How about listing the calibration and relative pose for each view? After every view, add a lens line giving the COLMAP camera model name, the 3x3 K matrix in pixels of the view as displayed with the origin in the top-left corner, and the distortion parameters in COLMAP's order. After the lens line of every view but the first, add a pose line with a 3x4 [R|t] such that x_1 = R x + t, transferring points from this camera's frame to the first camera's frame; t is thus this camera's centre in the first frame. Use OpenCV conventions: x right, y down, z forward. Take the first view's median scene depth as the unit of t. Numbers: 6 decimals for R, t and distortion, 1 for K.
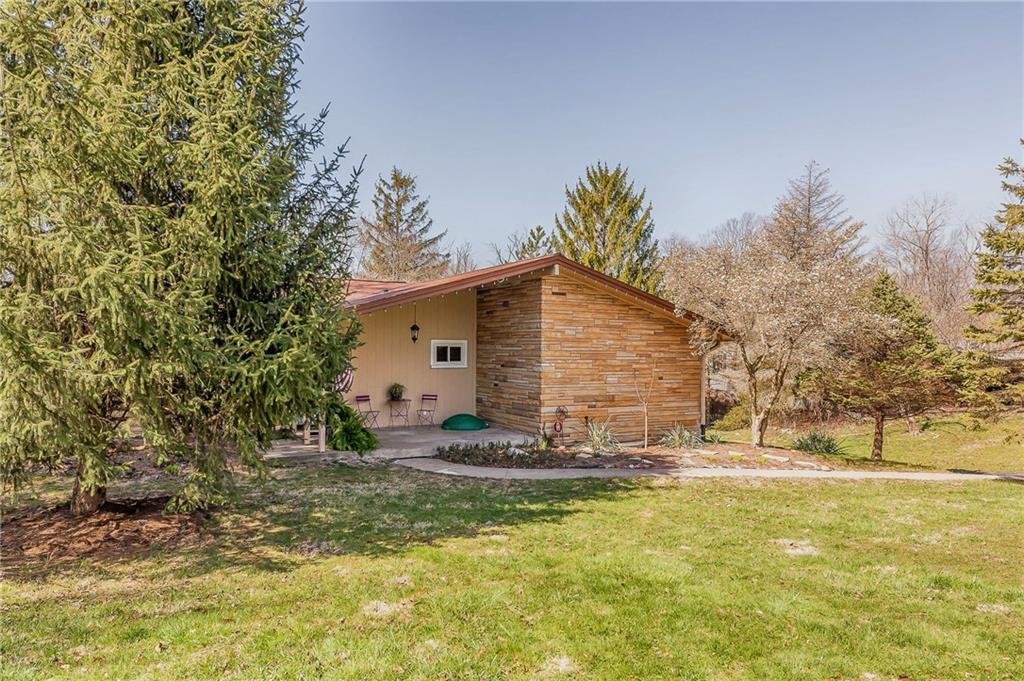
lens RADIAL K [[671.8, 0, 506.4], [0, 671.8, 341.4], [0, 0, 1]] dist [0.033416, 0.000493]
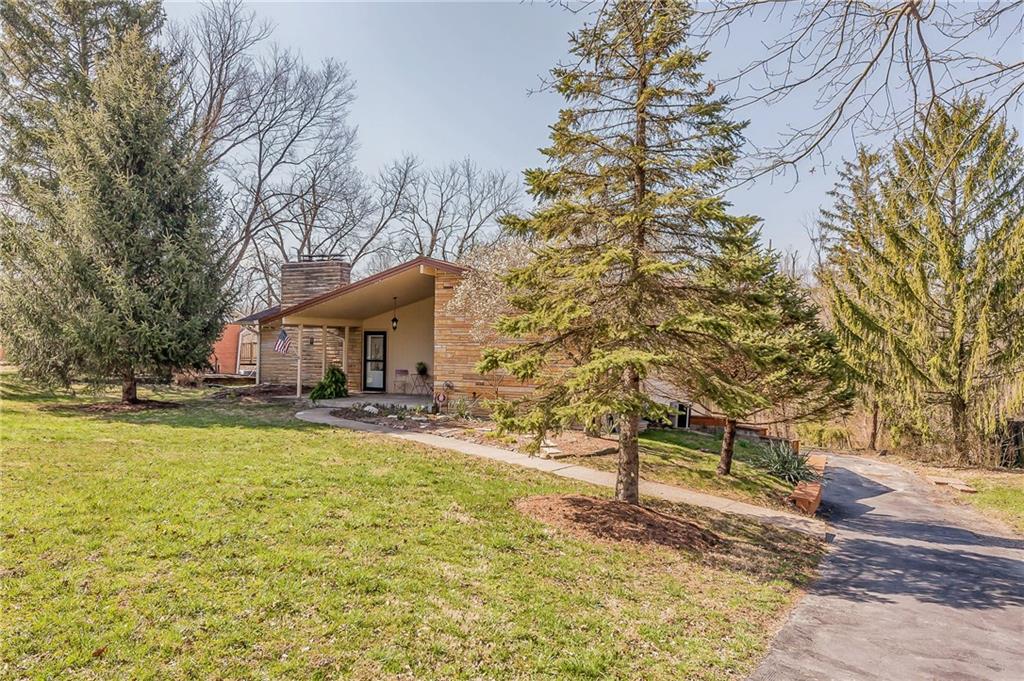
lens RADIAL K [[671.8, 0, 516.1], [0, 671.8, 337.7], [0, 0, 1]] dist [0.033416, 0.000493]
pose [[0.572530, -0.013756, -0.819768, 1.076483], [0.000692, 0.999867, -0.016295, 0.036348], [0.819883, 0.008762, 0.572464, 0.393545]]
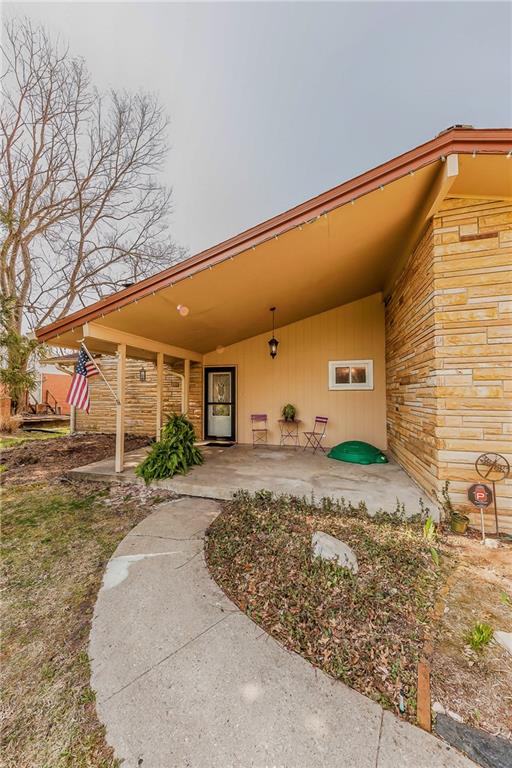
lens RADIAL K [[266.1, 0, 257.9], [0, 266.1, 387.3], [0, 0, 1]] dist [0.009707, 0.000000]
pose [[0.689856, -0.029372, -0.723350, 0.102809], [0.014291, 0.999534, -0.026957, 0.047467], [0.723805, 0.008259, 0.689955, 0.698943]]
